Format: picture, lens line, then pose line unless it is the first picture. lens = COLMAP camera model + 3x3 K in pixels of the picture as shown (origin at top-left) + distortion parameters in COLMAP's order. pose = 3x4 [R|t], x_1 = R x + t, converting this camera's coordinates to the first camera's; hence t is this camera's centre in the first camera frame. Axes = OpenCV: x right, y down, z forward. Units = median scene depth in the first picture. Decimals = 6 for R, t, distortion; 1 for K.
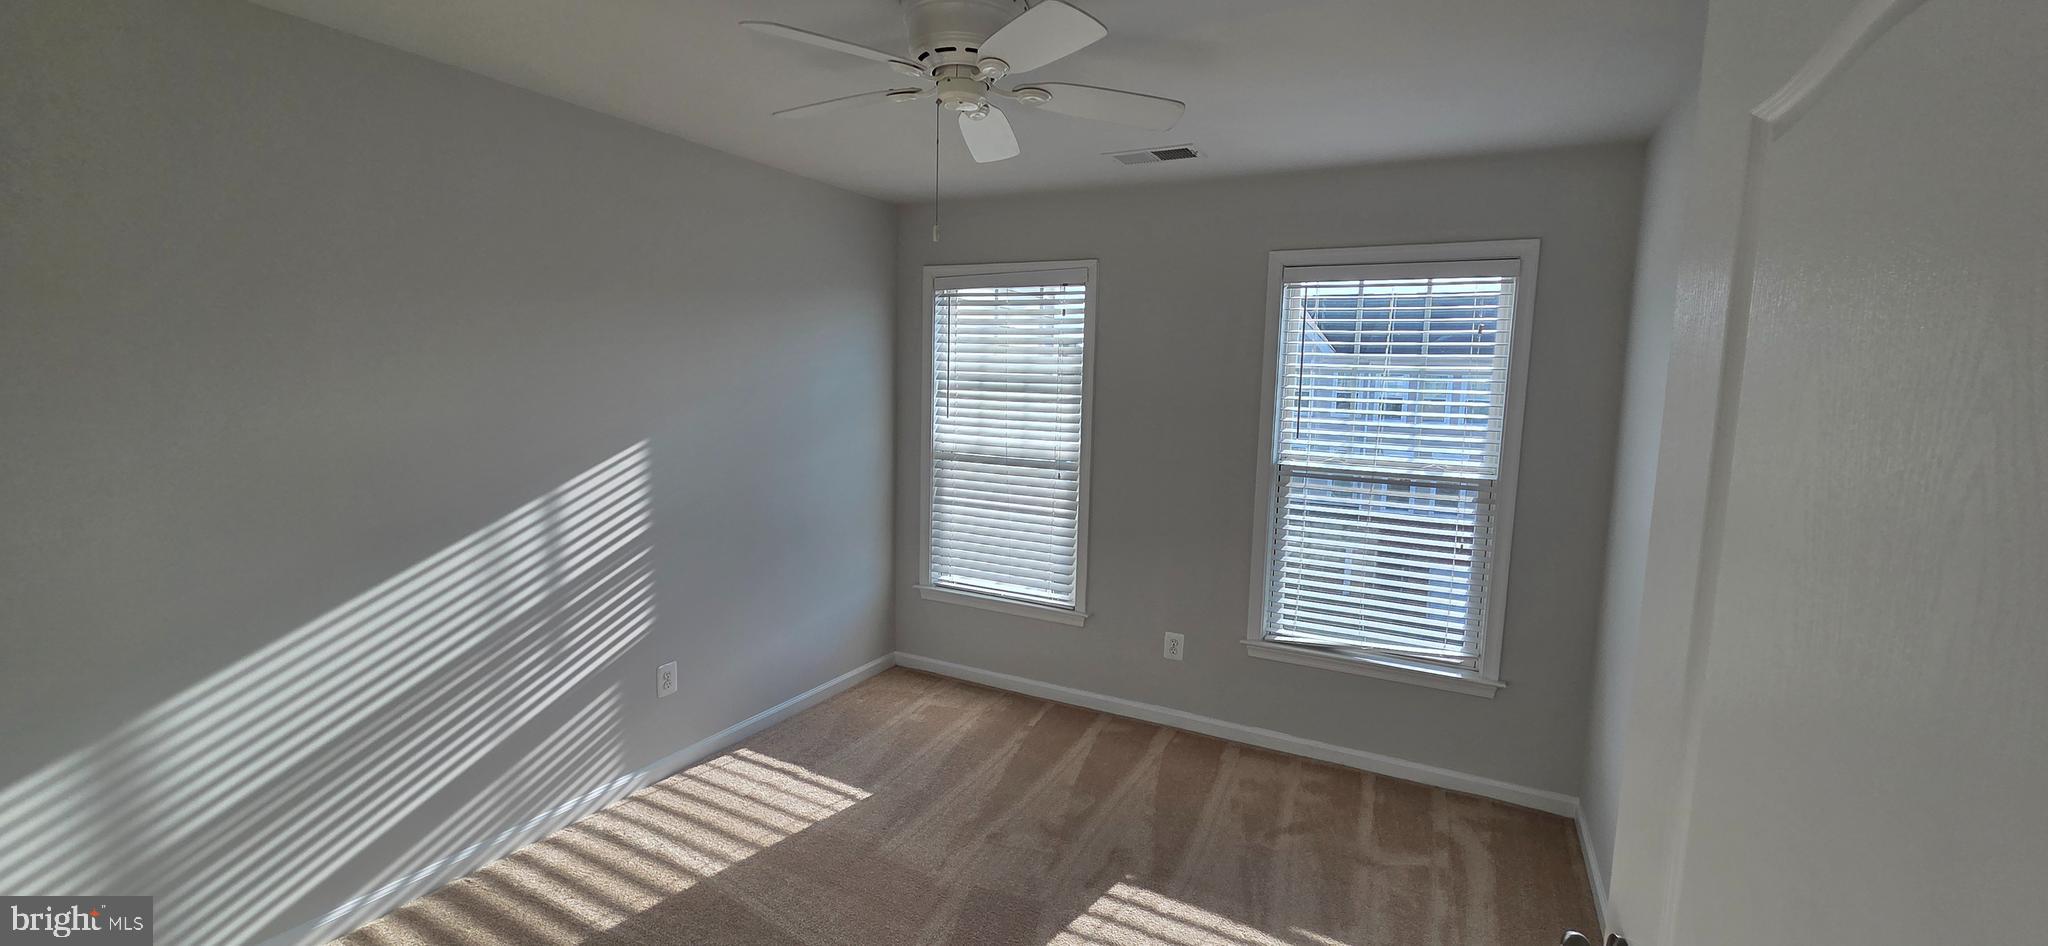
lens RADIAL K [[845.4, 0, 1024.0], [0, 845.4, 473.0], [0, 0, 1]] dist [0.003424, -0.000489]
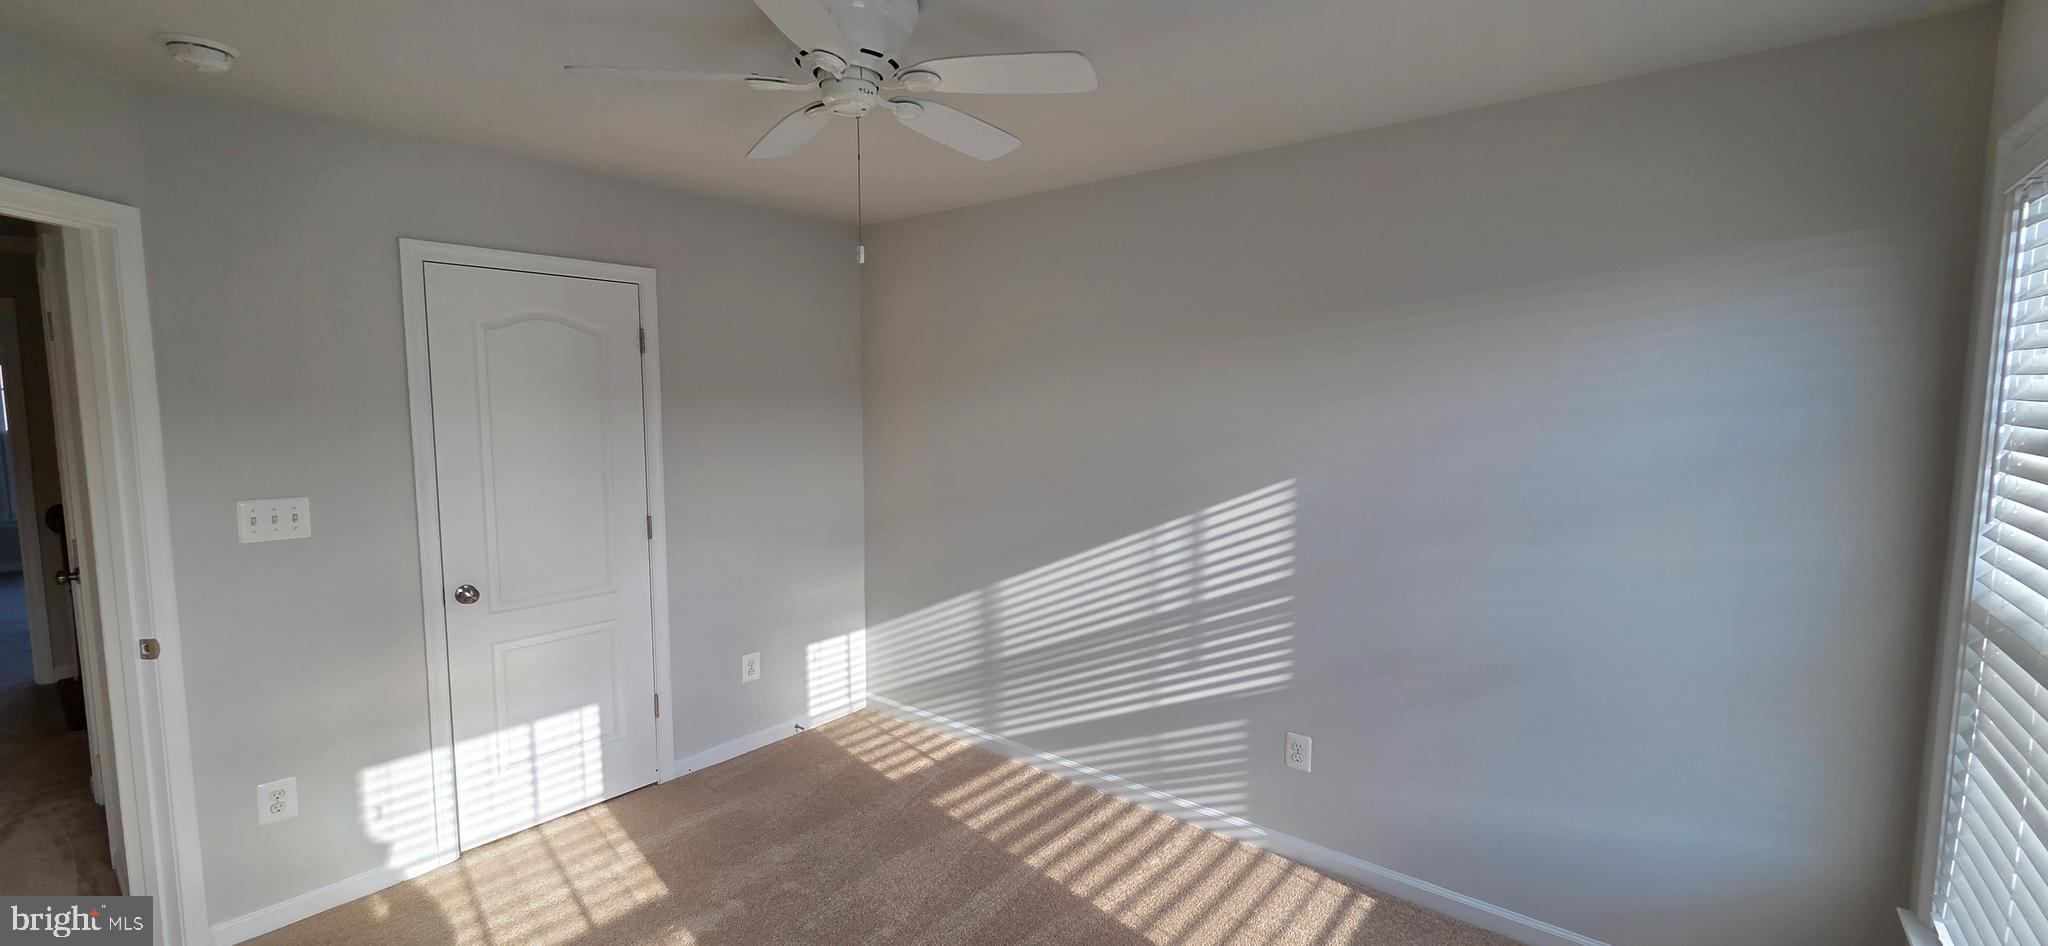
lens RADIAL K [[845.4, 0, 1024.0], [0, 845.4, 473.0], [0, 0, 1]] dist [0.003424, -0.000489]
pose [[-0.198357, 0.066547, -0.977868, 0.540364], [-0.133274, 0.986595, 0.094175, -0.099070], [0.971026, 0.149005, -0.186829, 0.950146]]
